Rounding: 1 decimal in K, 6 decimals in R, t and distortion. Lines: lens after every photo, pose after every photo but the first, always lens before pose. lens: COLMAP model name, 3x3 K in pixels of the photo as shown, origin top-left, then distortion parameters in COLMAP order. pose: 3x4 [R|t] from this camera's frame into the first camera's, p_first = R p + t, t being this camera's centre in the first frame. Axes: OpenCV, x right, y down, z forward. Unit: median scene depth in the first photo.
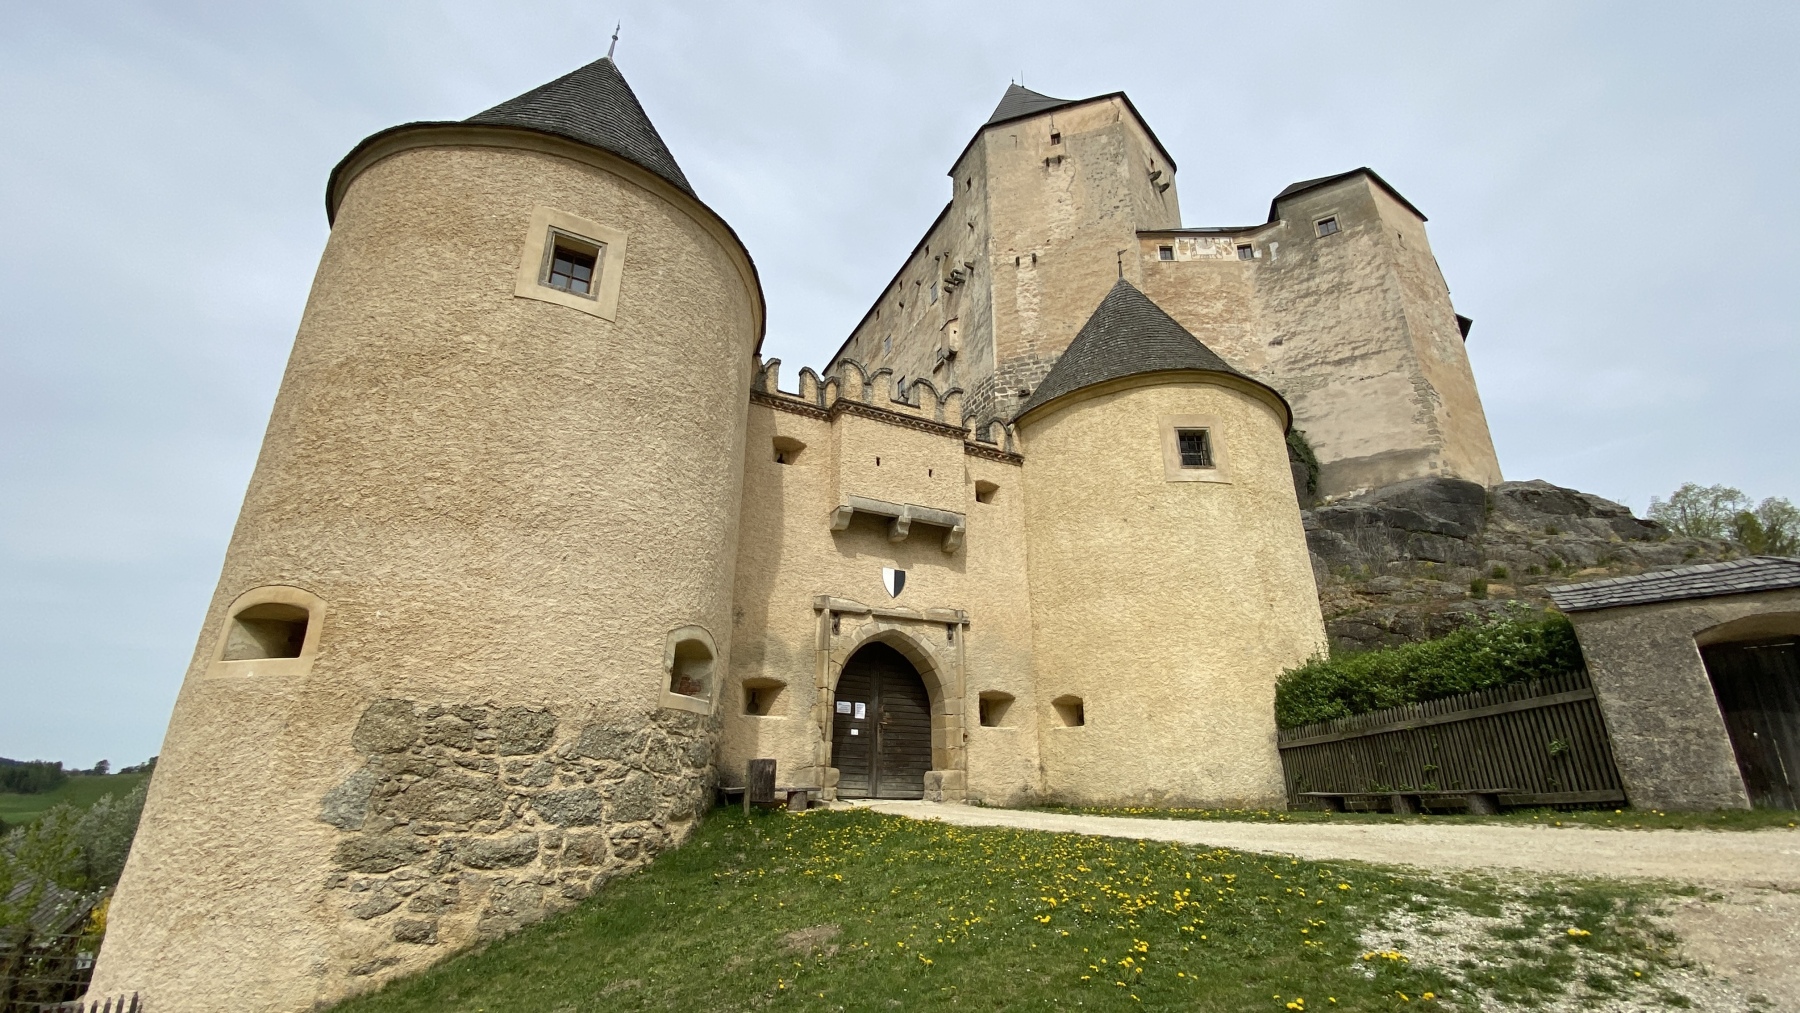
lens RADIAL K [[760.0, 0, 881.4], [0, 760.0, 508.2], [0, 0, 1]] dist [0.066716, -0.066890]
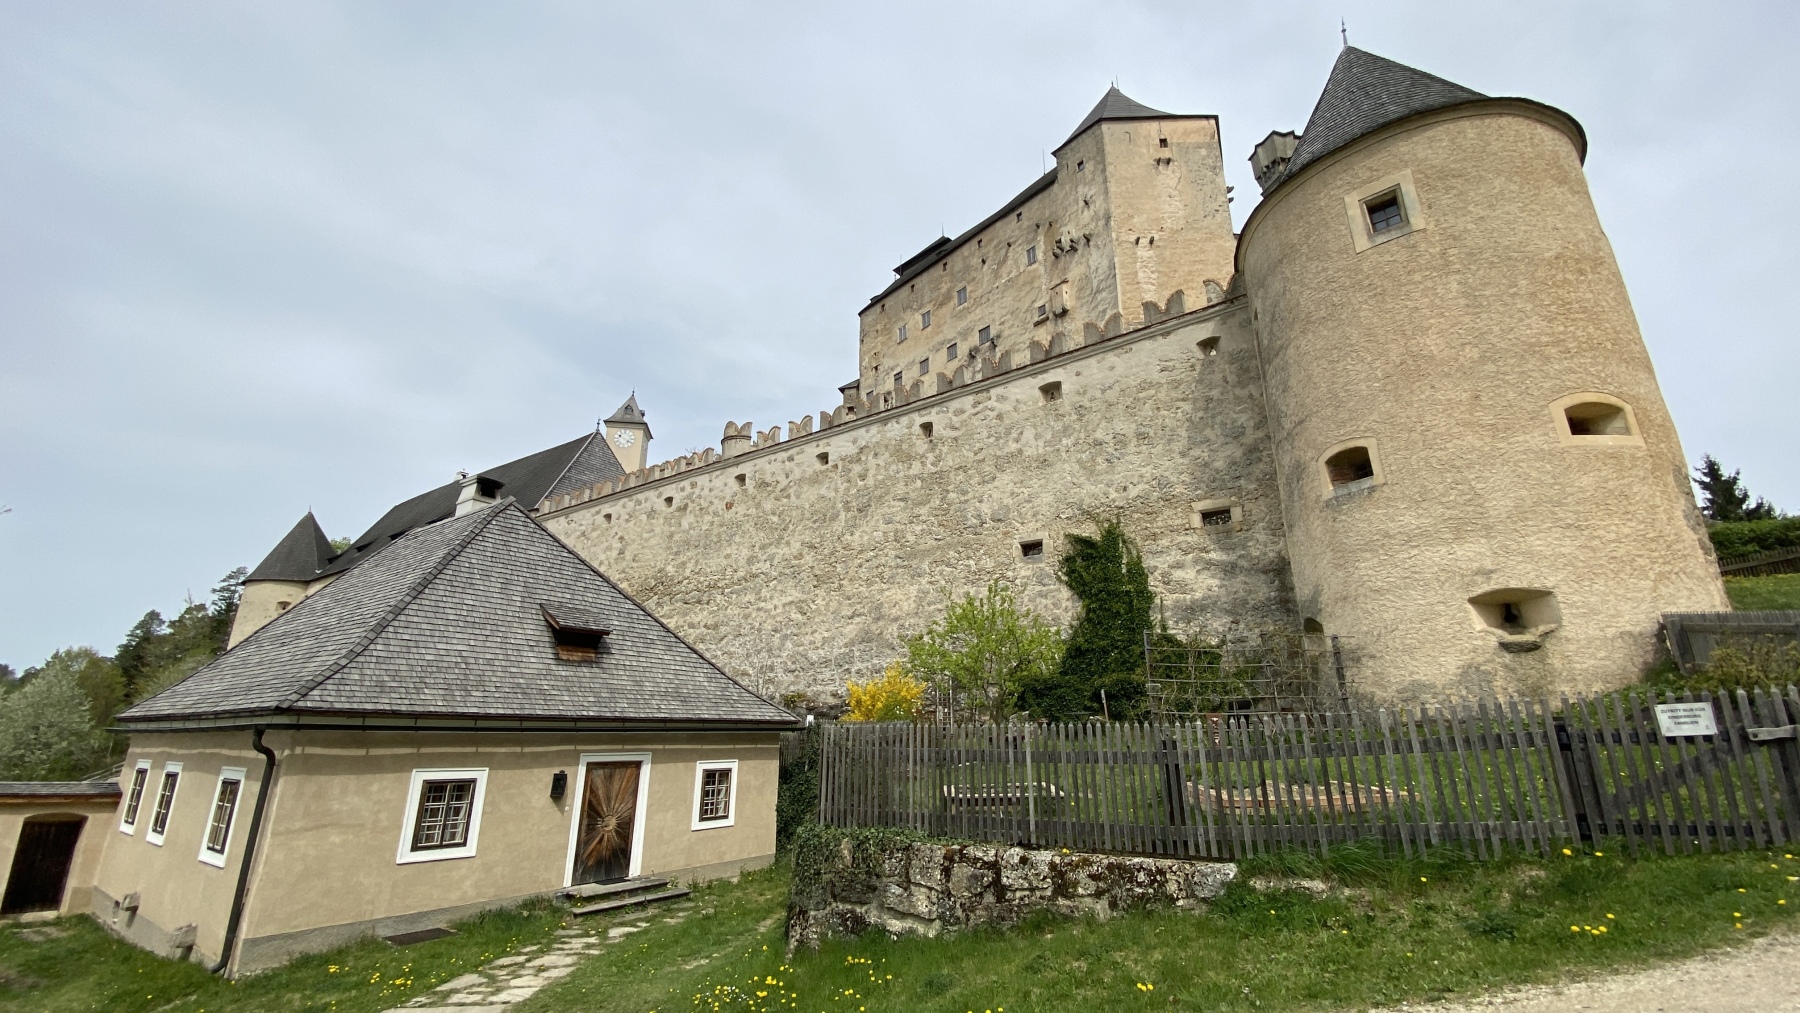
lens RADIAL K [[721.9, 0, 872.5], [0, 721.9, 508.0], [0, 0, 1]] dist [0.022958, -0.022556]
pose [[0.966021, 0.077239, 0.246654, -1.353116], [-0.091424, 0.994723, 0.046567, 0.219784], [-0.241755, -0.067535, 0.967984, -0.053561]]
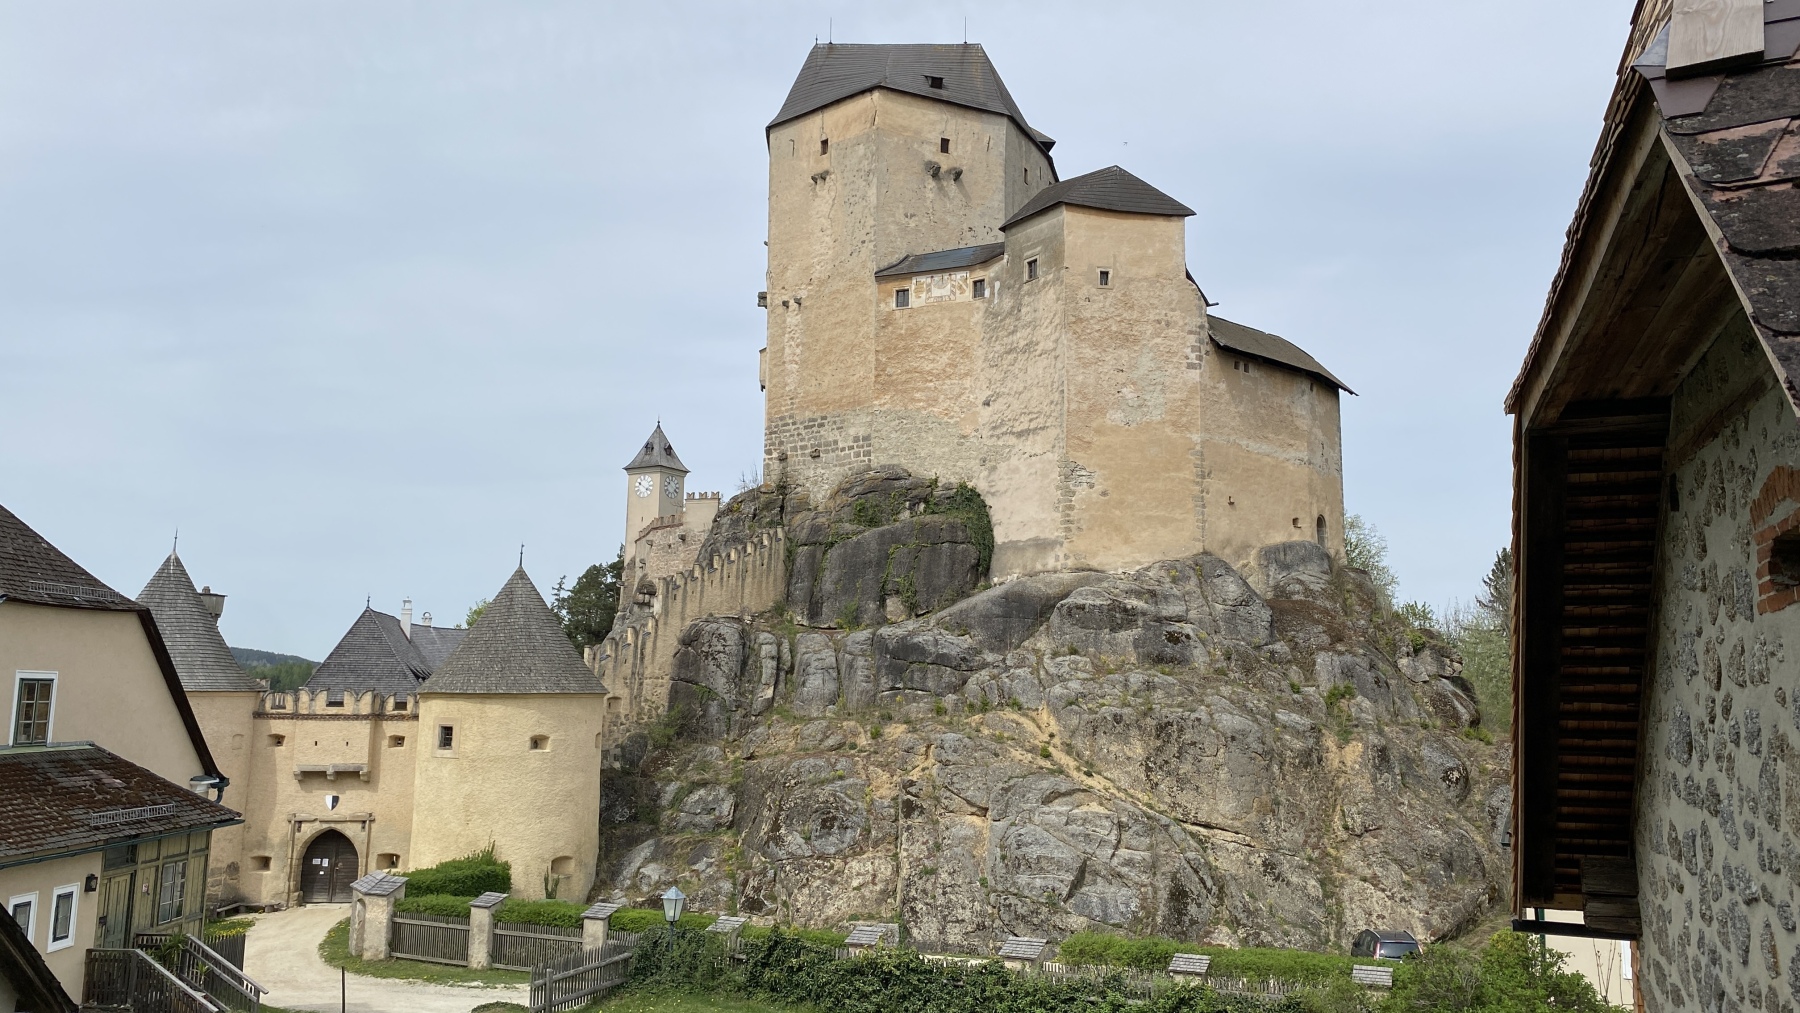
lens RADIAL K [[1314.0, 0, 901.1], [0, 1314.0, 484.7], [0, 0, 1]] dist [0.145810, -0.316605]
pose [[0.923811, -0.057799, -0.378462, 2.670872], [0.134628, 0.974446, 0.179805, -1.103122], [0.358398, -0.217057, 0.907985, -1.416154]]
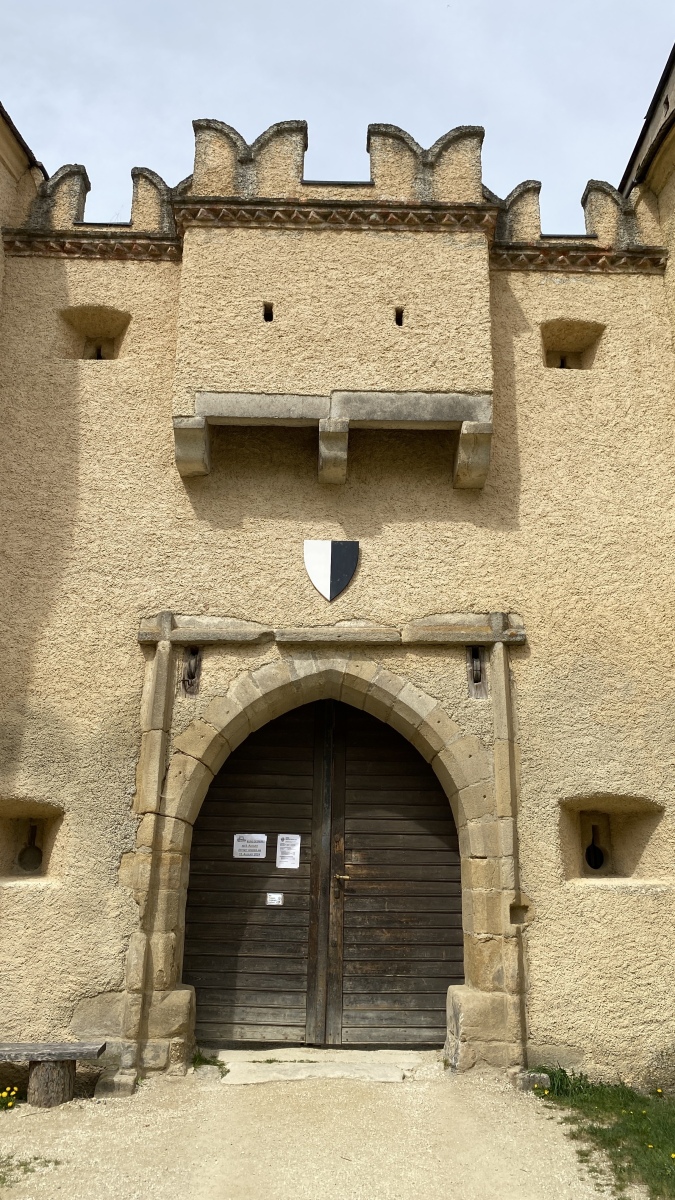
lens RADIAL K [[876.0, 0, 337.5], [0, 876.0, 600.0], [0, 0, 1]] dist [0.145810, -0.316605]
pose [[0.904376, -0.128316, -0.406987, 0.221681], [0.149286, 0.988591, 0.020048, 0.102073], [0.399771, -0.078888, 0.913214, 0.501190]]
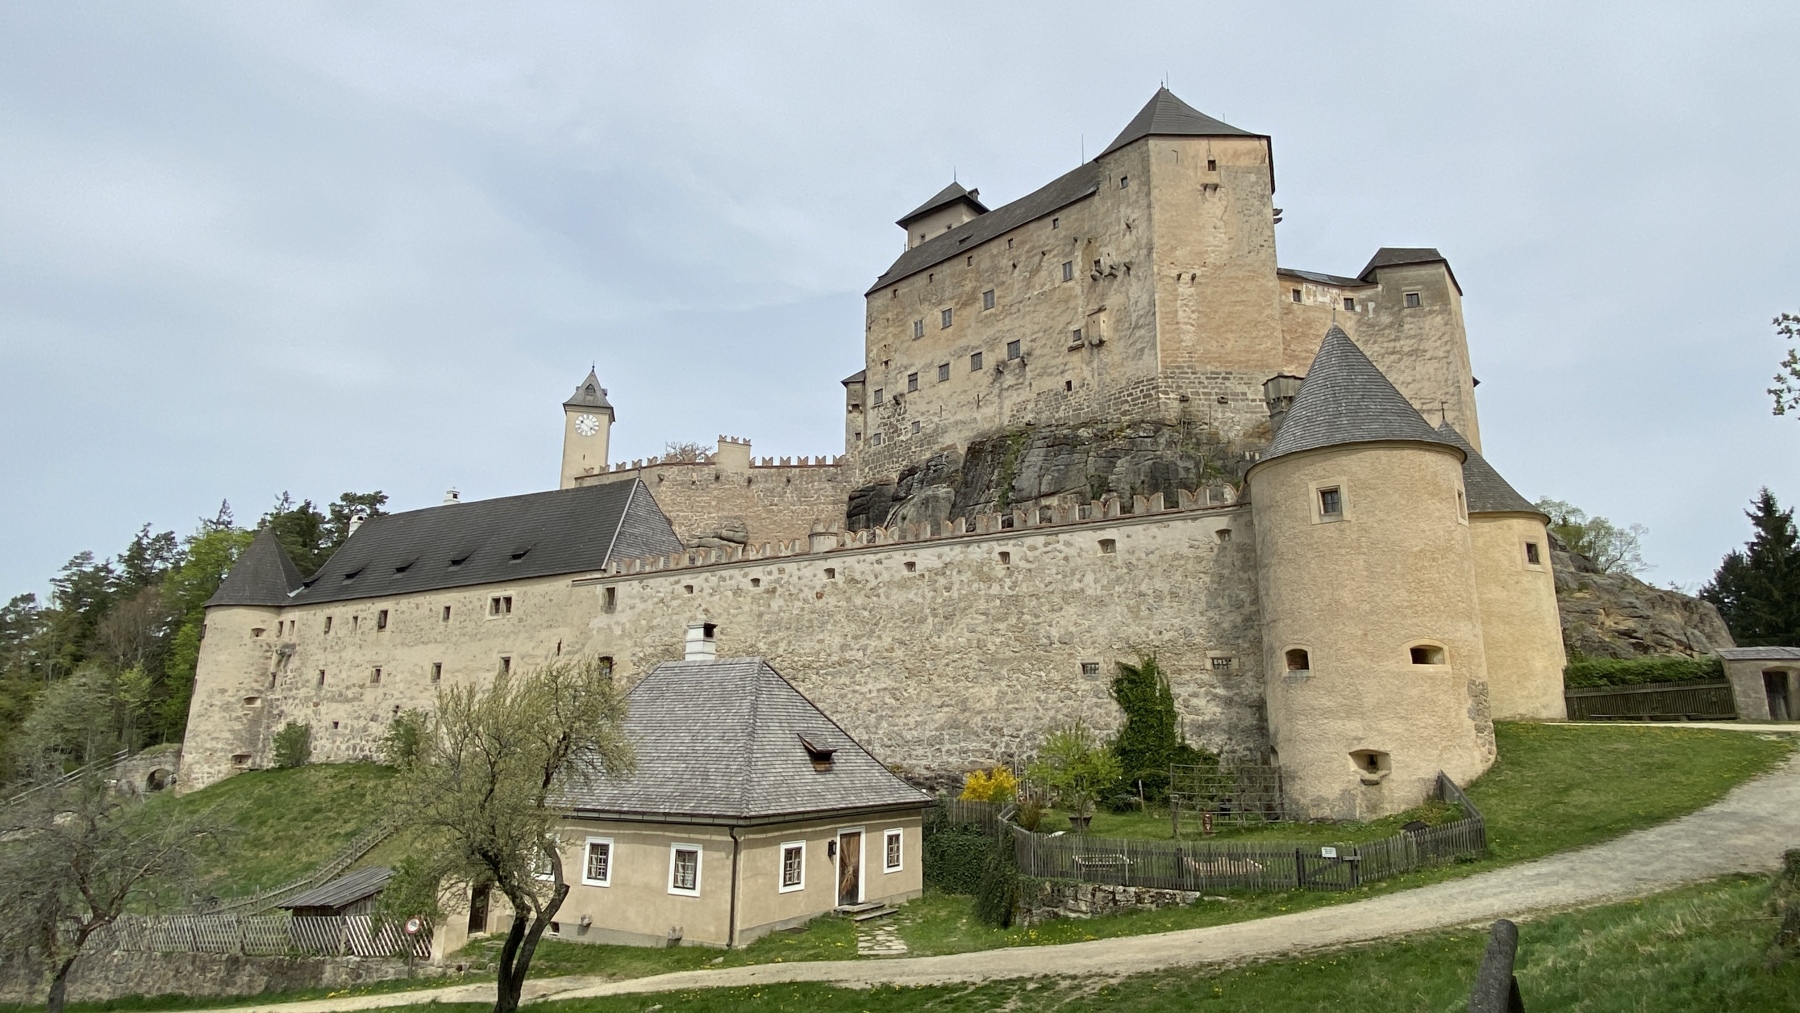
lens RADIAL K [[996.7, 0, 859.0], [0, 996.7, 497.1], [0, 0, 1]] dist [0.047398, -0.042771]
pose [[0.948262, 0.081400, 0.306877, -2.080302], [-0.120322, 0.986611, 0.110096, -0.299511], [-0.293806, -0.141324, 0.945360, -0.964915]]
